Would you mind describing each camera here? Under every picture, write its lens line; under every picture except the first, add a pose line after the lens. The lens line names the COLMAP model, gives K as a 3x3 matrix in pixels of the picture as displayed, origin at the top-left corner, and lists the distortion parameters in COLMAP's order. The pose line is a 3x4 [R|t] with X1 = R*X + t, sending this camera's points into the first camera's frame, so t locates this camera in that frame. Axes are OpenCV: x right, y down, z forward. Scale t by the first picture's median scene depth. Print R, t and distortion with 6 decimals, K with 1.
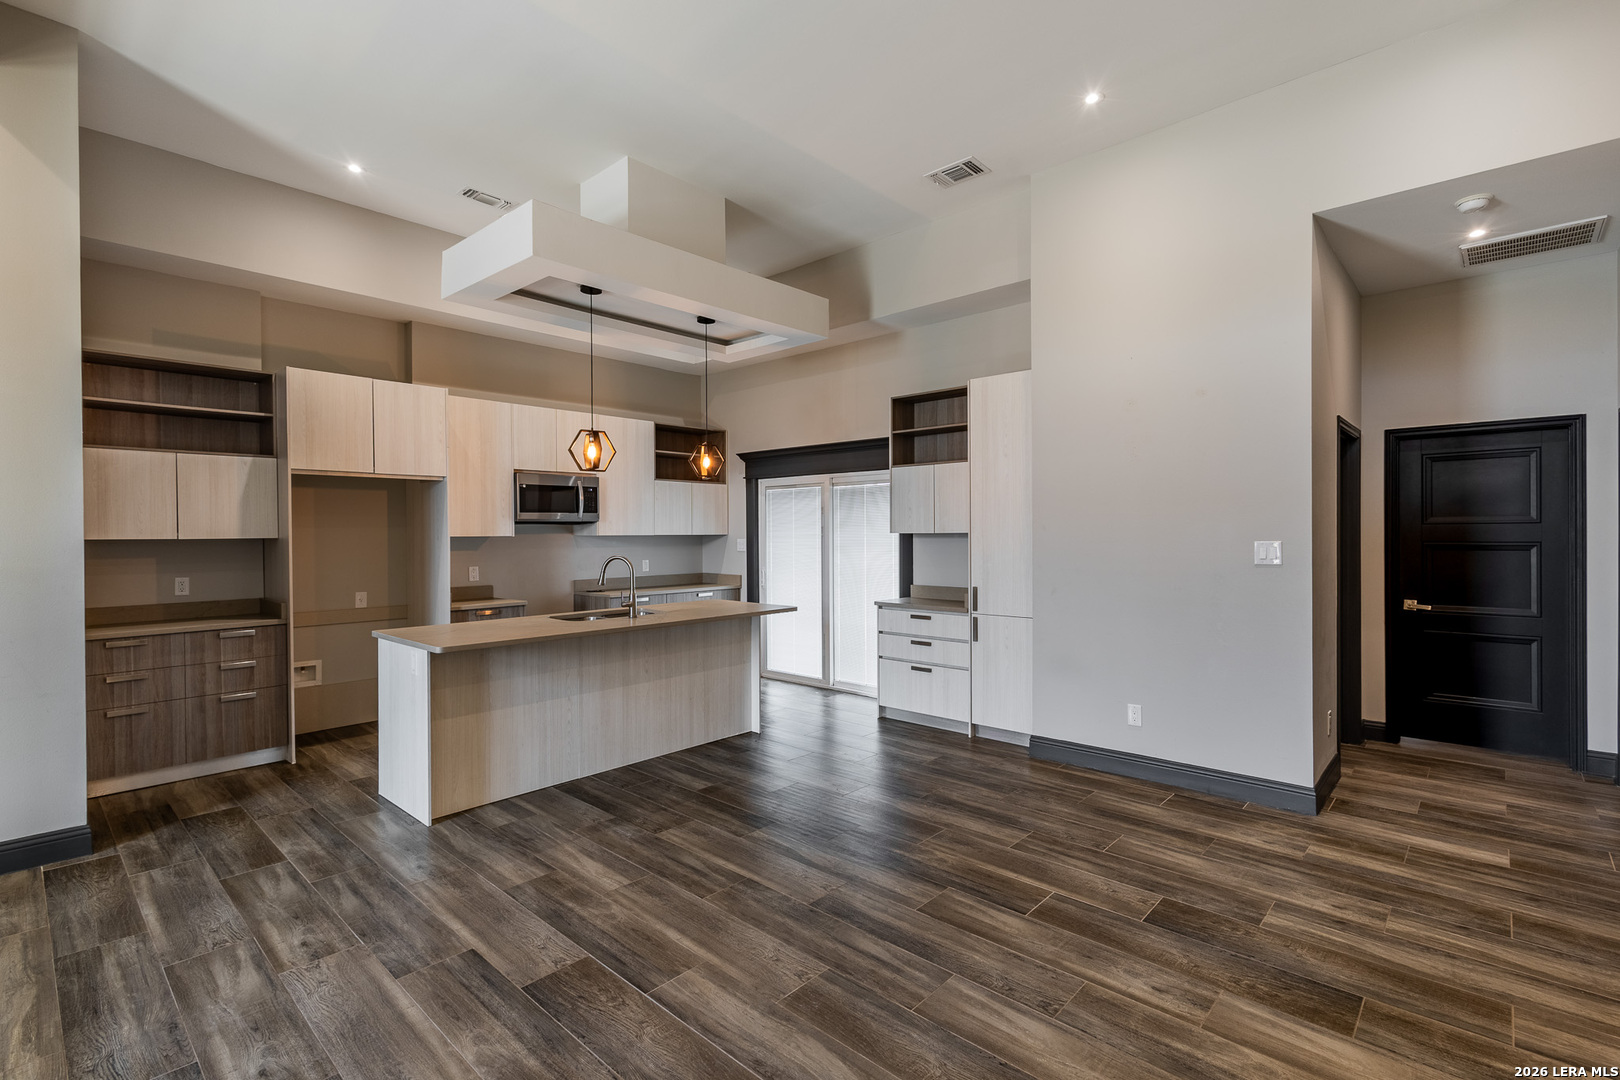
lens RADIAL K [[739.7, 0, 810.0], [0, 739.7, 540.0], [0, 0, 1]] dist [0.001874, -0.000164]
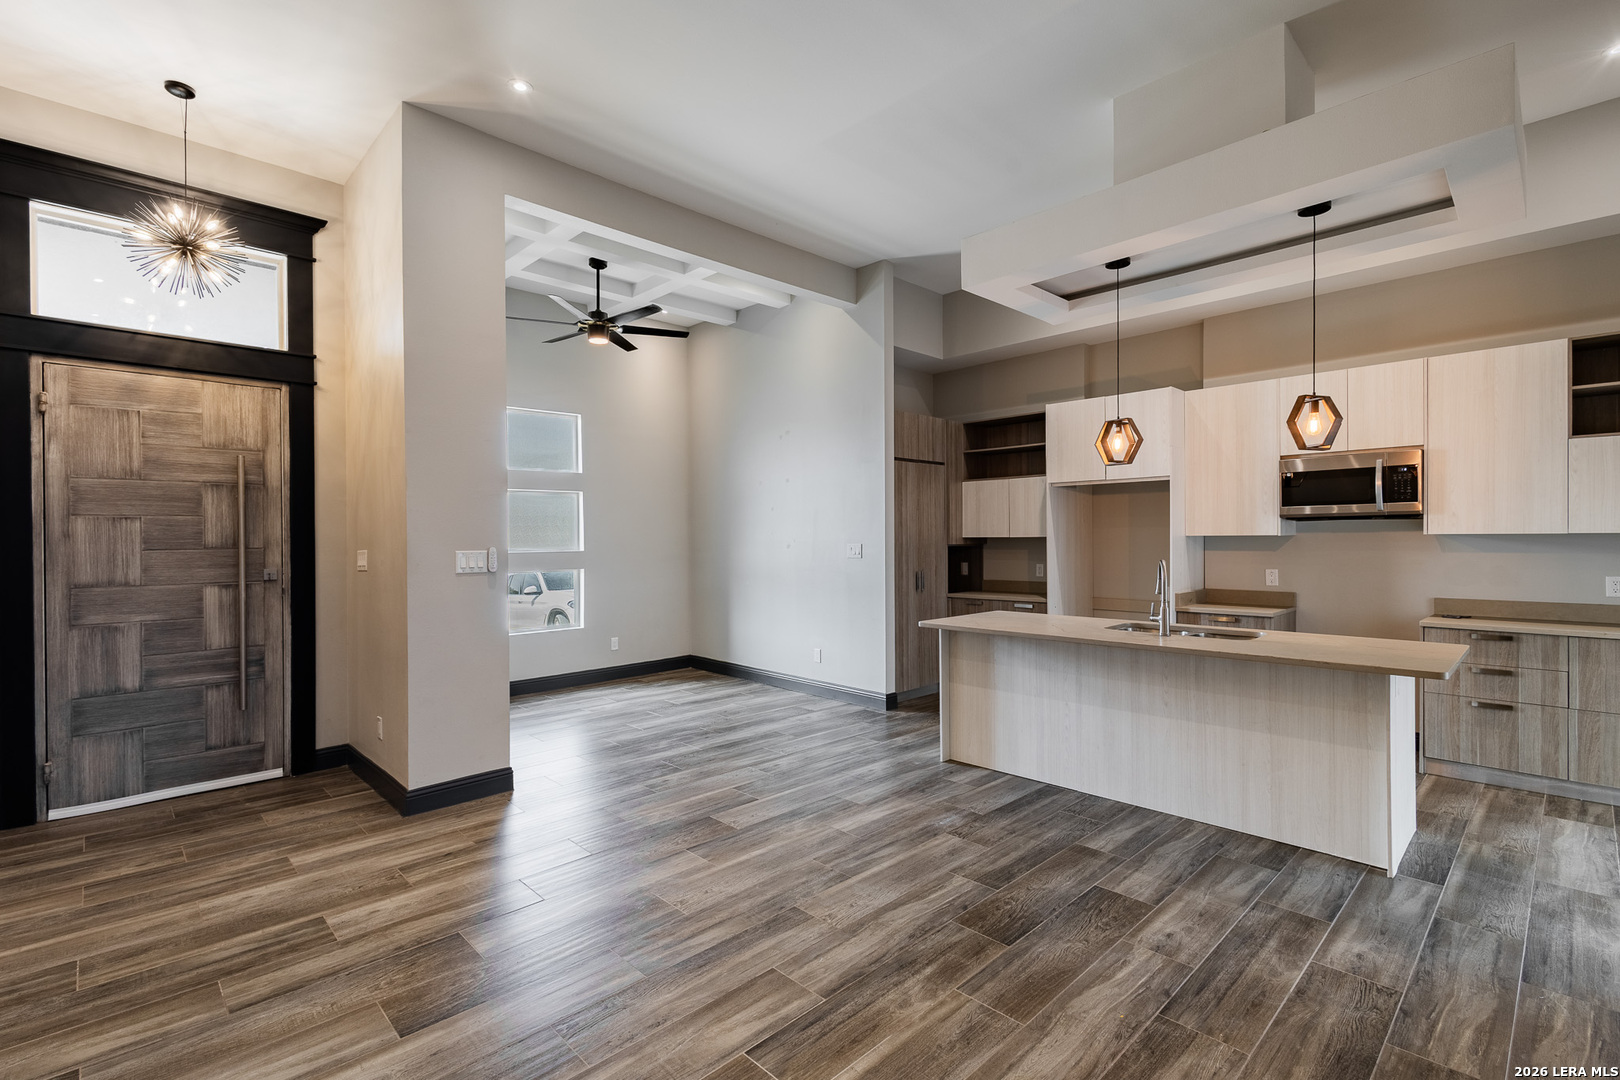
lens RADIAL K [[739.7, 0, 810.0], [0, 739.7, 540.0], [0, 0, 1]] dist [0.001874, -0.000164]
pose [[-0.056147, 0.010475, -0.998368, 0.700095], [-0.002796, 0.999939, 0.010649, -0.010740], [0.998419, 0.003390, -0.056114, 0.756953]]
